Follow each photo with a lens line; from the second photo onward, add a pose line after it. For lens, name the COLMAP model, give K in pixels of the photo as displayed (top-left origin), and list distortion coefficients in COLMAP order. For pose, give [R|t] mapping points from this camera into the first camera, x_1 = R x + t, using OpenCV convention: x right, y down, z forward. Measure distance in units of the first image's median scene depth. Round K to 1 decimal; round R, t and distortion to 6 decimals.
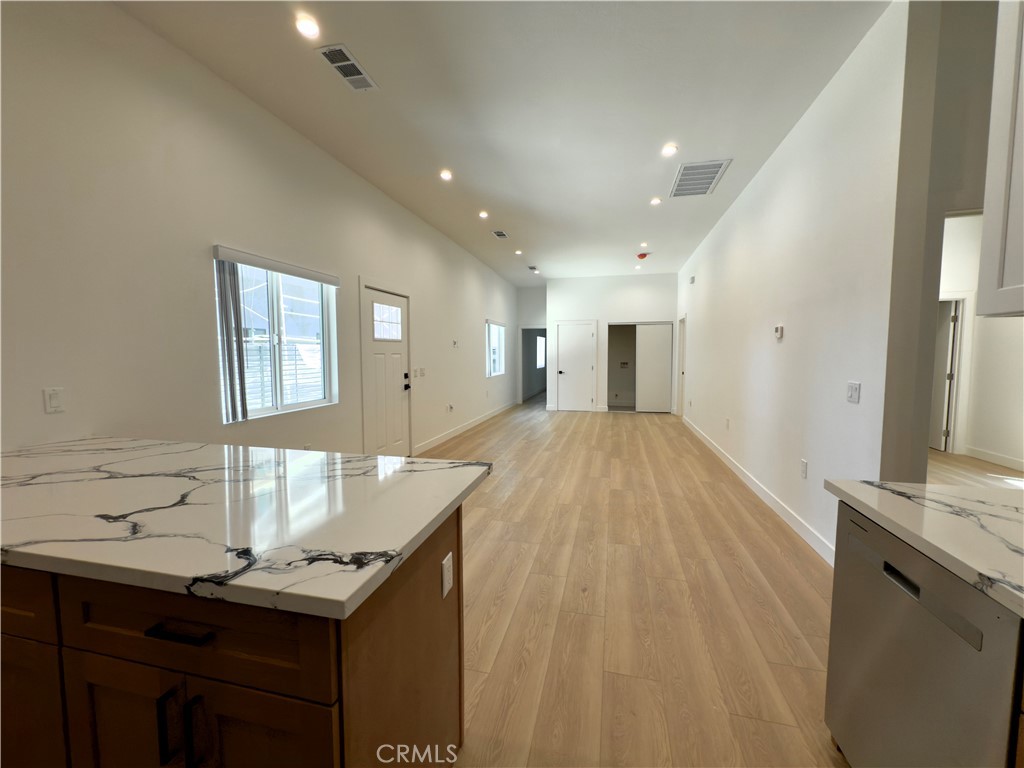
lens RADIAL K [[407.5, 0, 512.0], [0, 407.5, 384.0], [0, 0, 1]] dist [0.000365, 0.000633]
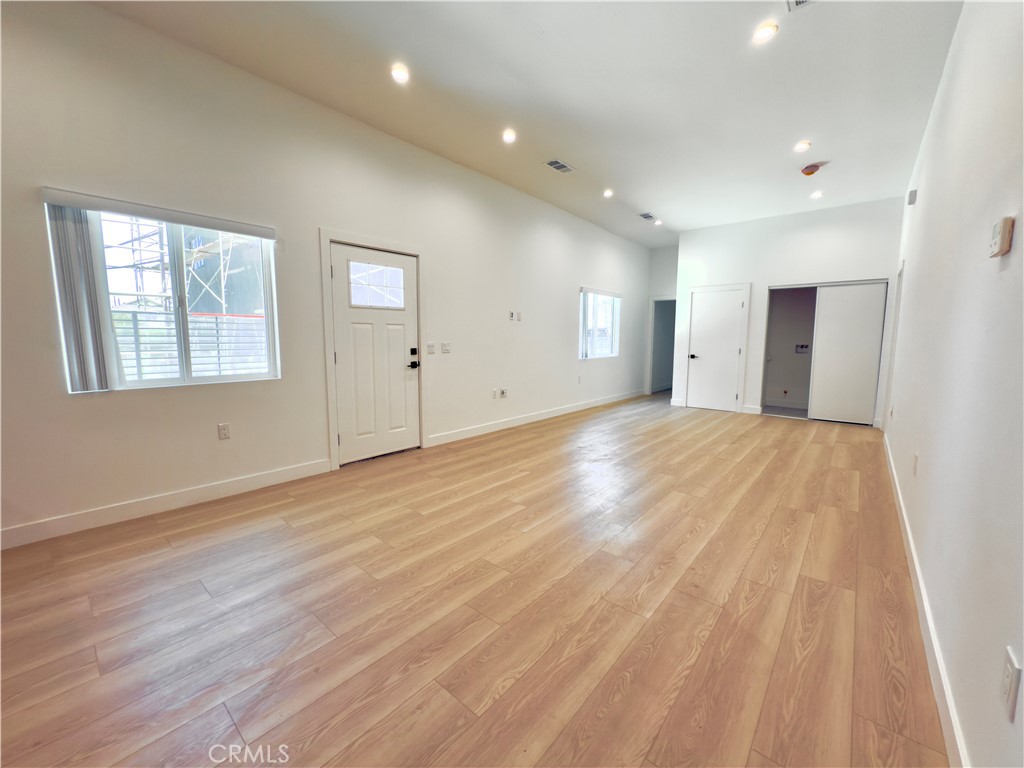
lens RADIAL K [[407.5, 0, 512.0], [0, 407.5, 384.0], [0, 0, 1]] dist [0.000365, 0.000633]
pose [[0.894931, 0.059233, -0.442255, 0.300017], [-0.041039, 0.997875, 0.050604, -0.004036], [0.444312, -0.027138, 0.895461, 0.342430]]
